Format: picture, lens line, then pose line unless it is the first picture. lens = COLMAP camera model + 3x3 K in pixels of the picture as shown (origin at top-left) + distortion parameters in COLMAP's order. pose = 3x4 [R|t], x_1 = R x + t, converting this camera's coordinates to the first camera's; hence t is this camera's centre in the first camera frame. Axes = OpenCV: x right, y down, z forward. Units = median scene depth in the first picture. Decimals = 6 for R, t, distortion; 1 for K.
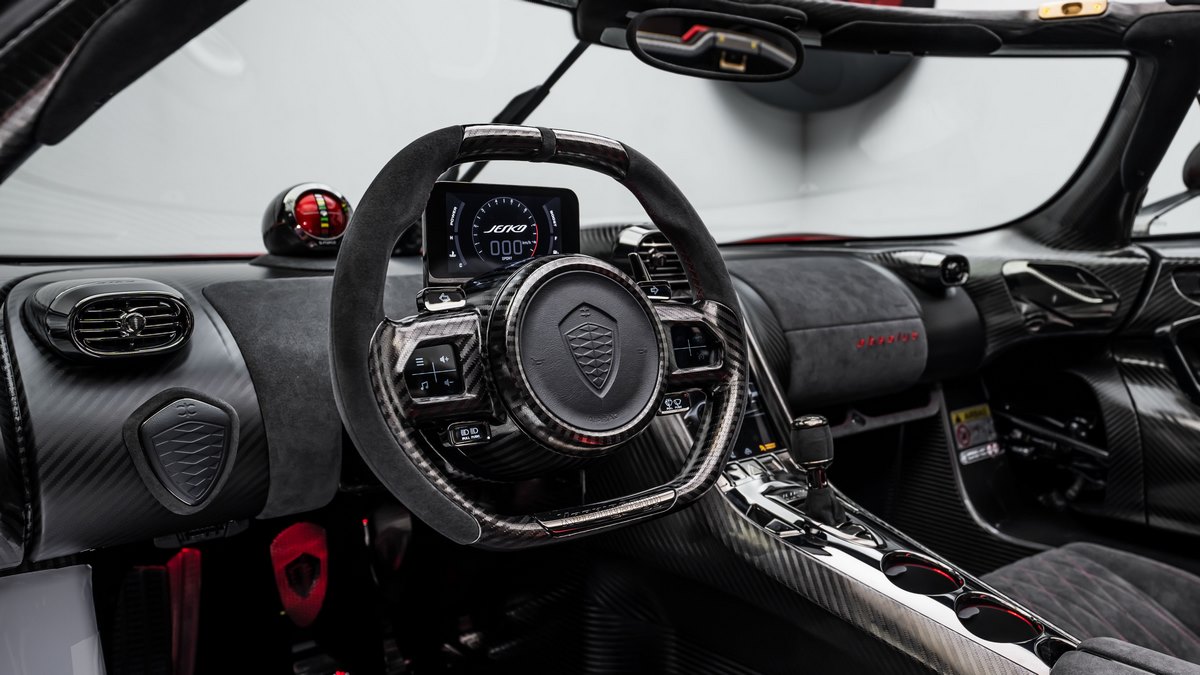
lens RADIAL K [[994.5, 0, 772.0], [0, 994.5, 343.5], [0, 0, 1]] dist [0.021784, 0.005418]
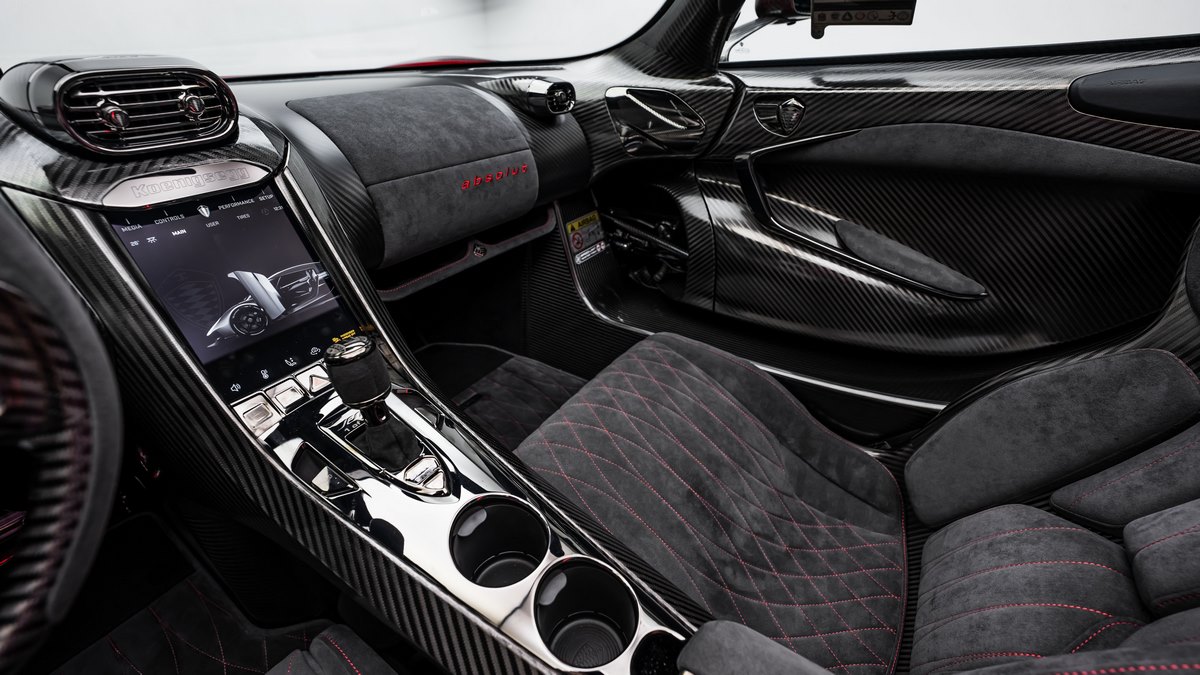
lens RADIAL K [[477.9, 0, 600.0], [0, 477.9, 337.5], [0, 0, 1]] dist [-0.030894, -0.000025]
pose [[0.980339, -0.099420, 0.170444, 0.127062], [0.019235, 0.907827, 0.418904, -0.059933], [-0.196381, -0.407390, 0.891890, 0.489436]]
